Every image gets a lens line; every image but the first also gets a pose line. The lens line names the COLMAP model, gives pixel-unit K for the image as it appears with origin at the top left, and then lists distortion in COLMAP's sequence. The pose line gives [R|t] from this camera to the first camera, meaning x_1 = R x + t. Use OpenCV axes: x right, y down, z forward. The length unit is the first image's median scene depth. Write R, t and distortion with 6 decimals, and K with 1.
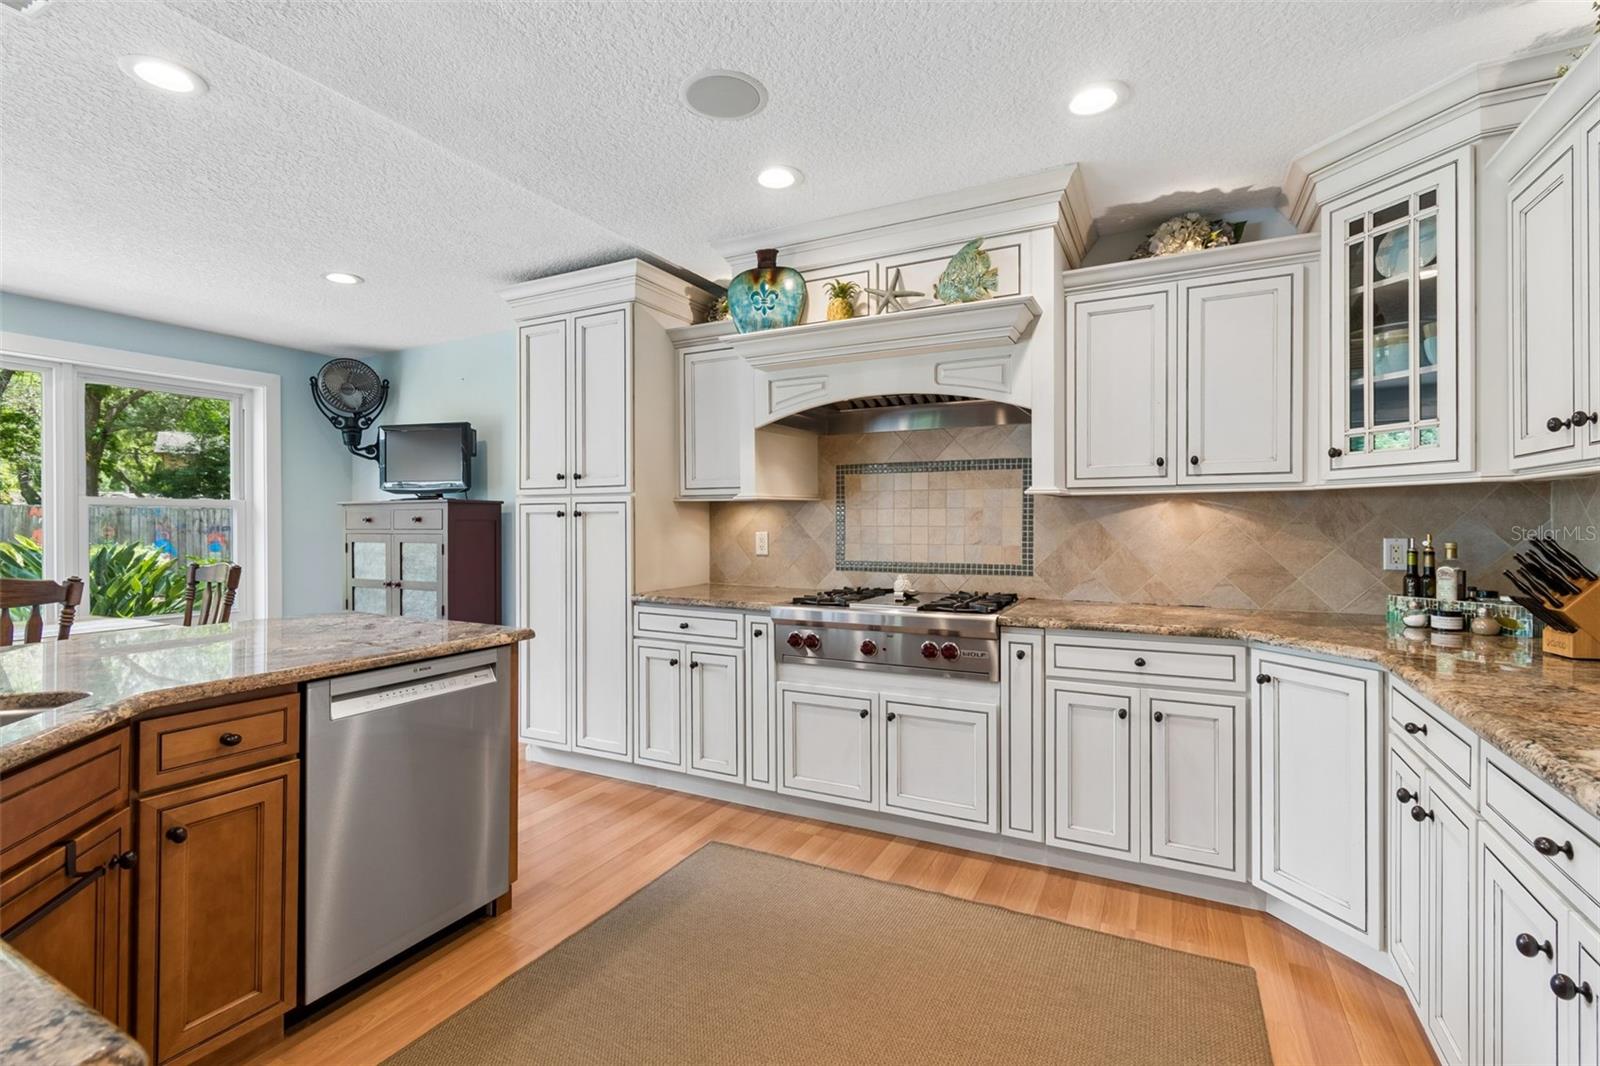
lens RADIAL K [[716.7, 0, 808.3], [0, 716.7, 526.5], [0, 0, 1]] dist [0.005027, -0.002159]
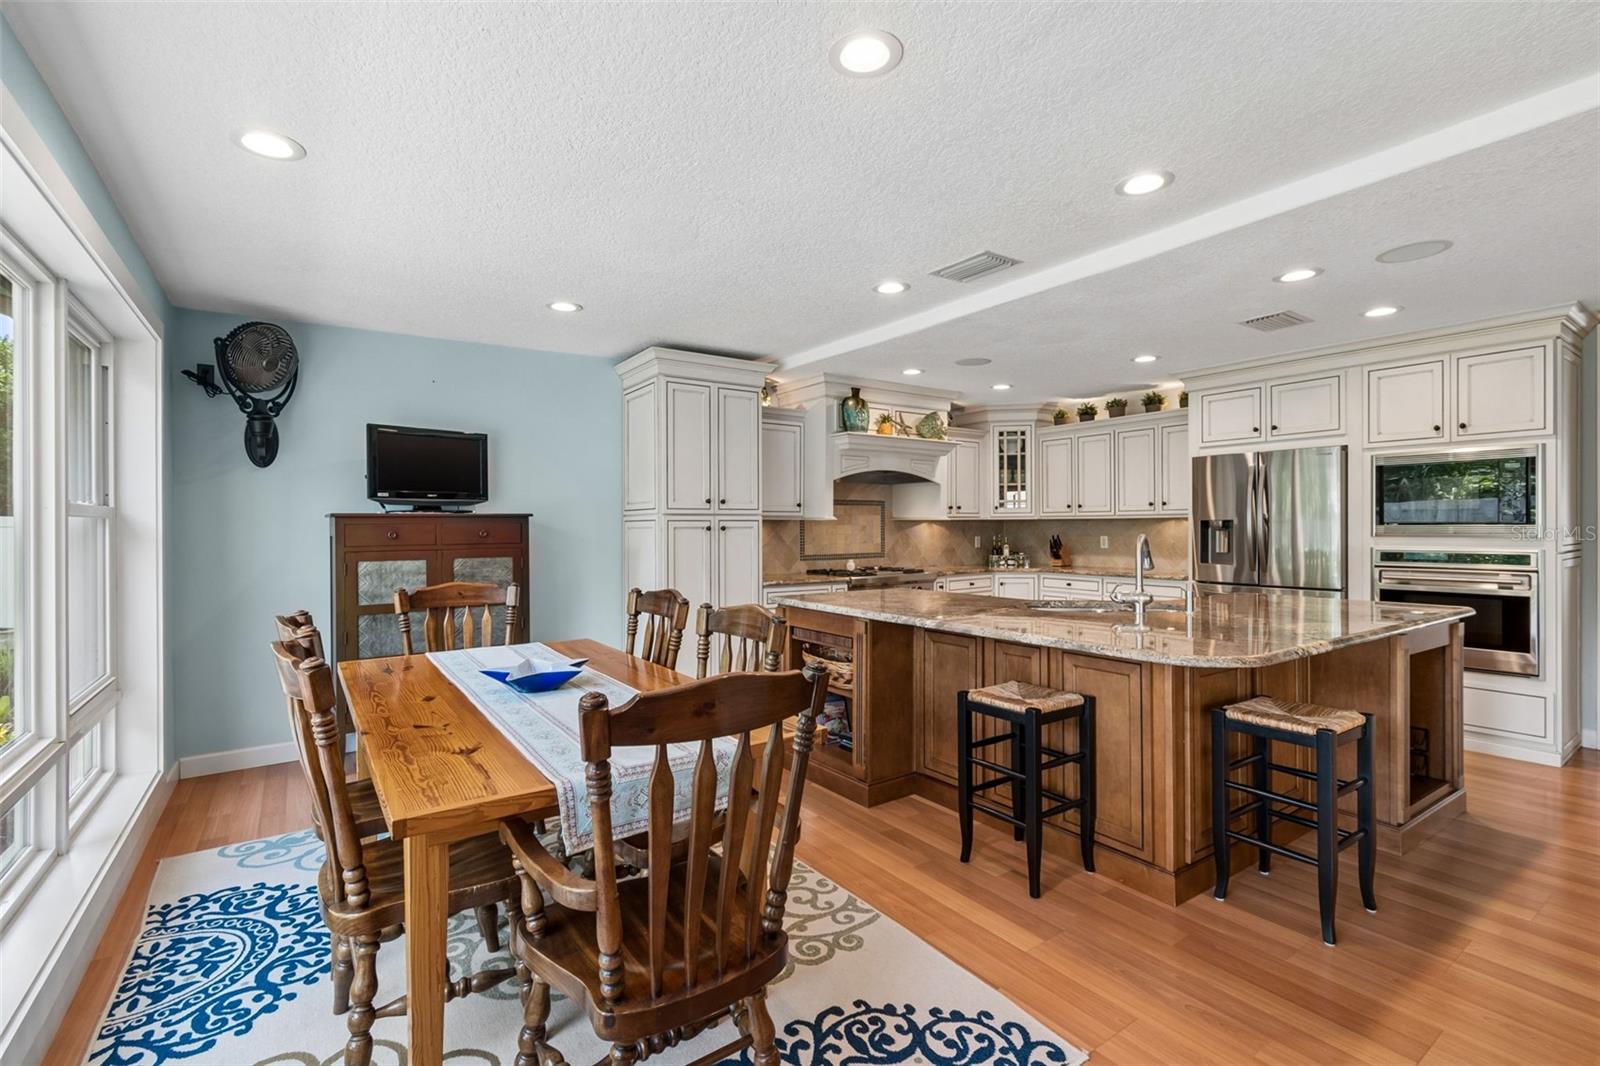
lens RADIAL K [[716.7, 0, 804.7], [0, 716.7, 530.4], [0, 0, 1]] dist [0.005027, -0.002159]
pose [[0.467853, -0.006233, 0.883784, -1.811068], [0.010664, 0.999942, 0.001407, -0.016767], [-0.883742, 0.008767, 0.467892, 0.249455]]
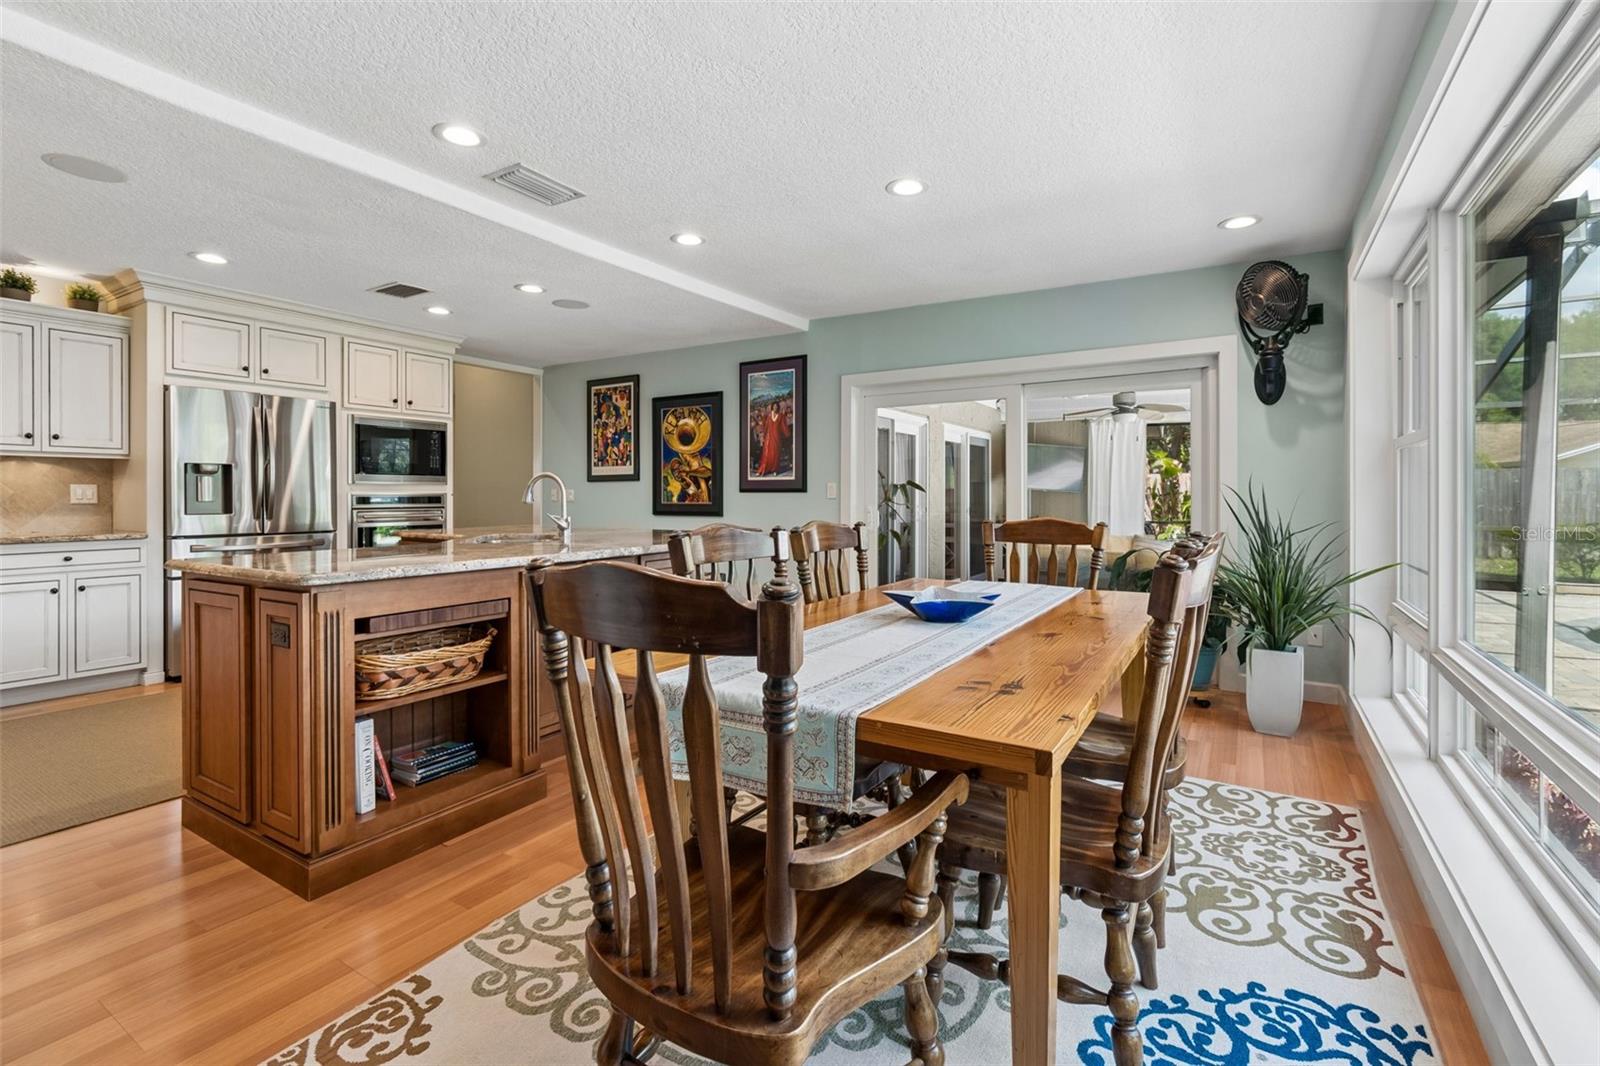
lens RADIAL K [[716.7, 0, 801.9], [0, 716.7, 503.3], [0, 0, 1]] dist [0.005027, -0.002159]
pose [[-0.996199, 0.000763, 0.087107, -1.161459], [0.002441, 0.999813, 0.019159, 0.029892], [-0.087076, 0.019299, -0.996015, 1.610317]]
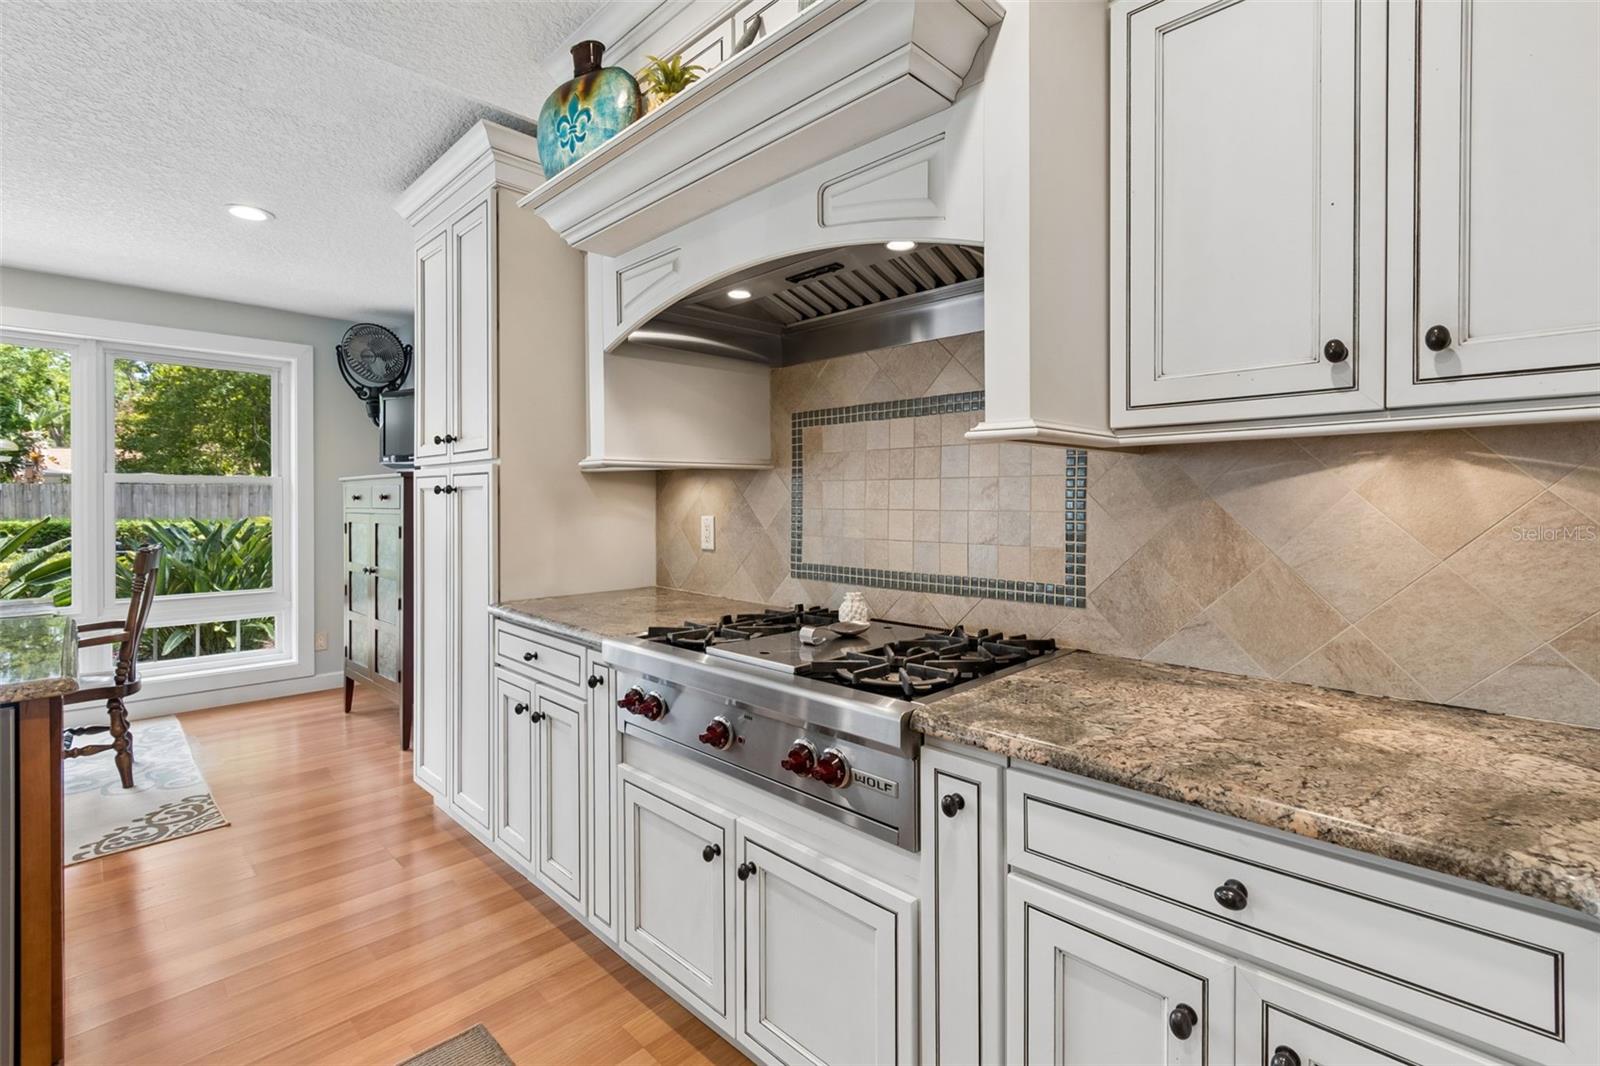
lens RADIAL K [[716.7, 0, 807.4], [0, 716.7, 506.1], [0, 0, 1]] dist [0.005027, -0.002159]
pose [[0.954437, 0.005665, -0.298358, 0.303869], [-0.005805, 0.999983, 0.000415, -0.003707], [0.298356, 0.001336, 0.954454, 0.492701]]
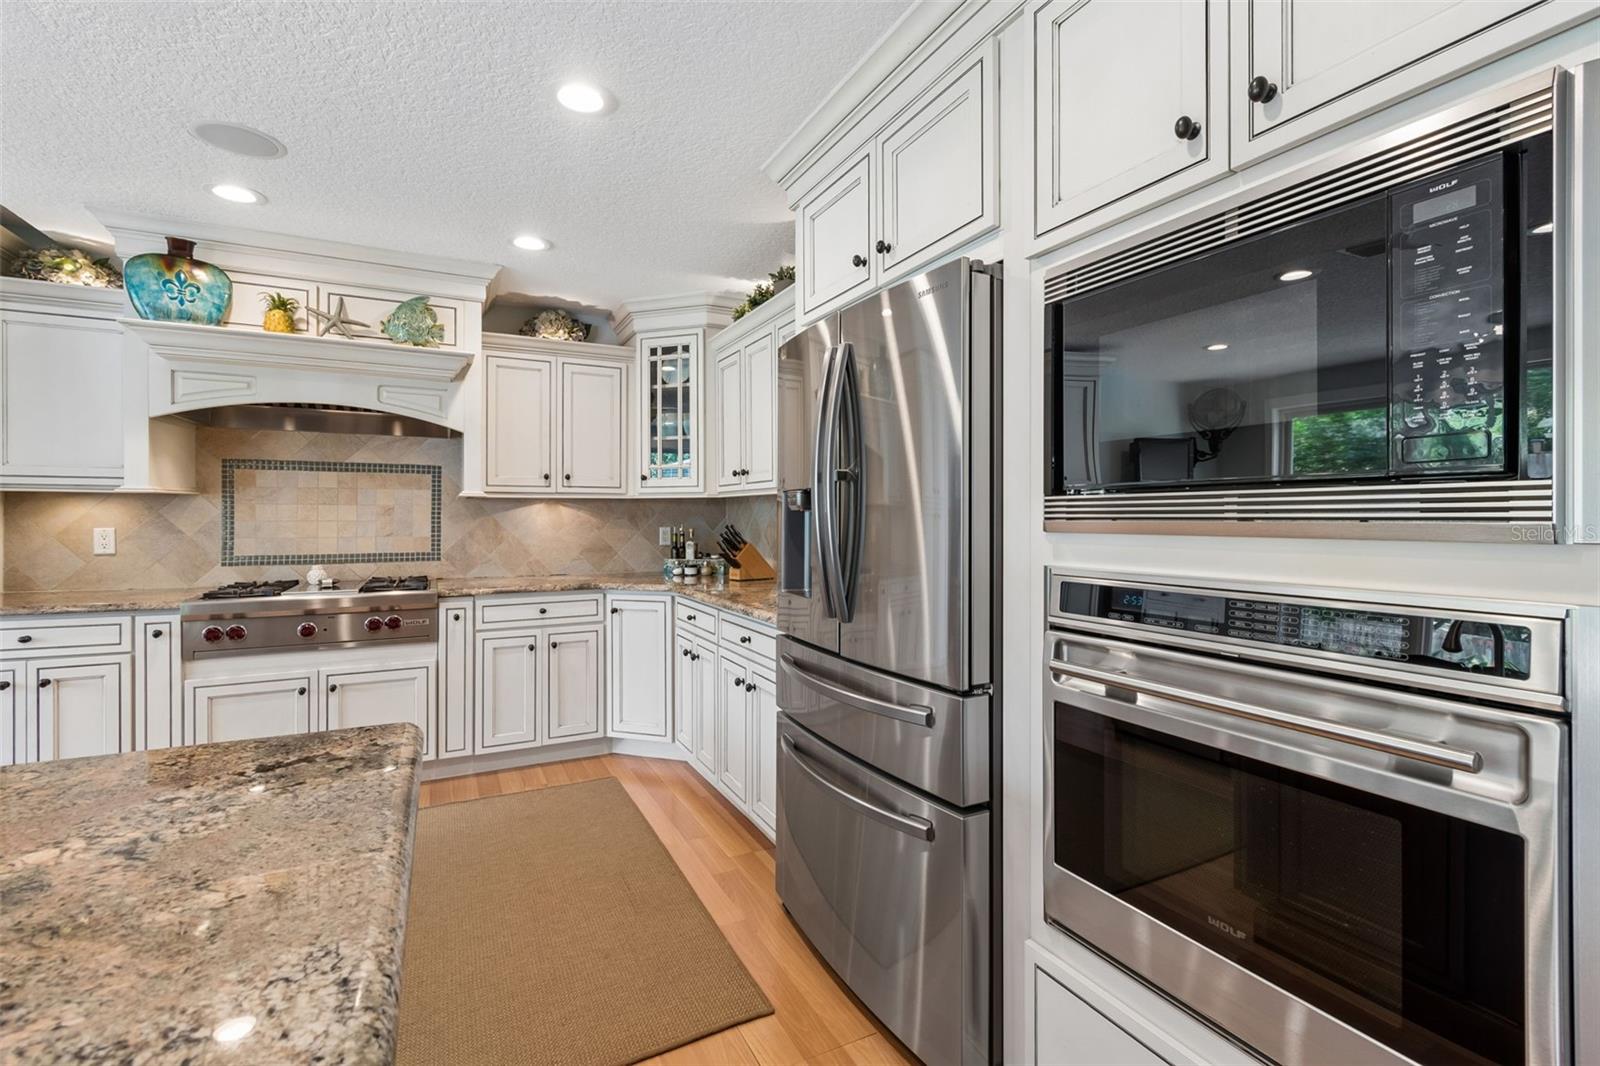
lens RADIAL K [[716.7, 0, 799.9], [0, 716.7, 517.5], [0, 0, 1]] dist [0.005027, -0.002159]
pose [[0.591546, 0.001922, 0.806269, -0.354683], [0.004229, 0.999976, -0.005487, 0.003907], [-0.806260, 0.006655, 0.591524, -0.265134]]
